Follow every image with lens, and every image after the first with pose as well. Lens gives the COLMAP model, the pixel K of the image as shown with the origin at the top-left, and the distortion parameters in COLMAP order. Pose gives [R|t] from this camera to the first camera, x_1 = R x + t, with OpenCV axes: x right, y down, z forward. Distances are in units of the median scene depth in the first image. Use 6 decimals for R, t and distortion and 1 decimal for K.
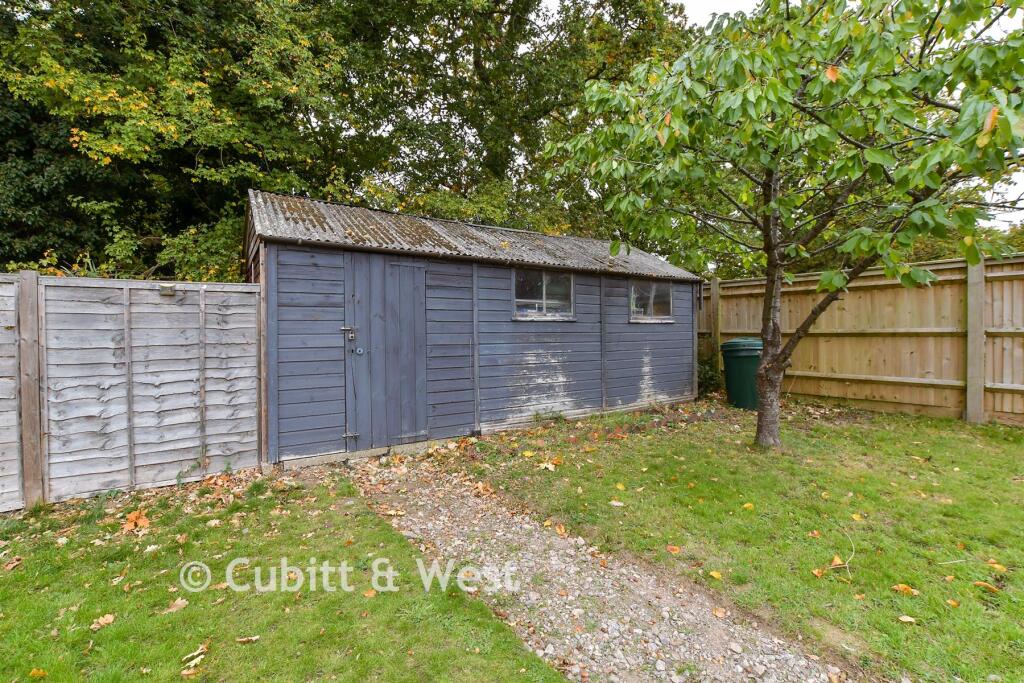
lens RADIAL K [[469.1, 0, 512.0], [0, 469.1, 341.5], [0, 0, 1]] dist [-0.002902, -0.000246]
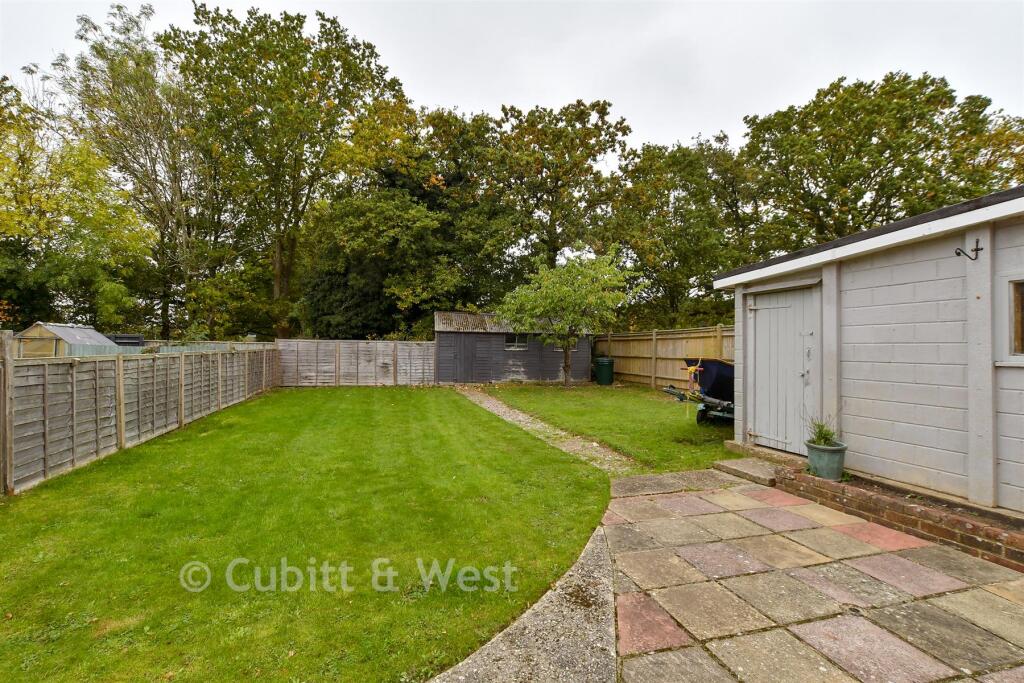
lens RADIAL K [[469.1, 0, 512.0], [0, 469.1, 341.5], [0, 0, 1]] dist [-0.002902, -0.000246]
pose [[0.939302, 0.018534, -0.342590, 1.164159], [-0.028261, 0.999326, -0.023421, -0.029940], [0.341925, 0.031681, 0.939193, -2.047820]]
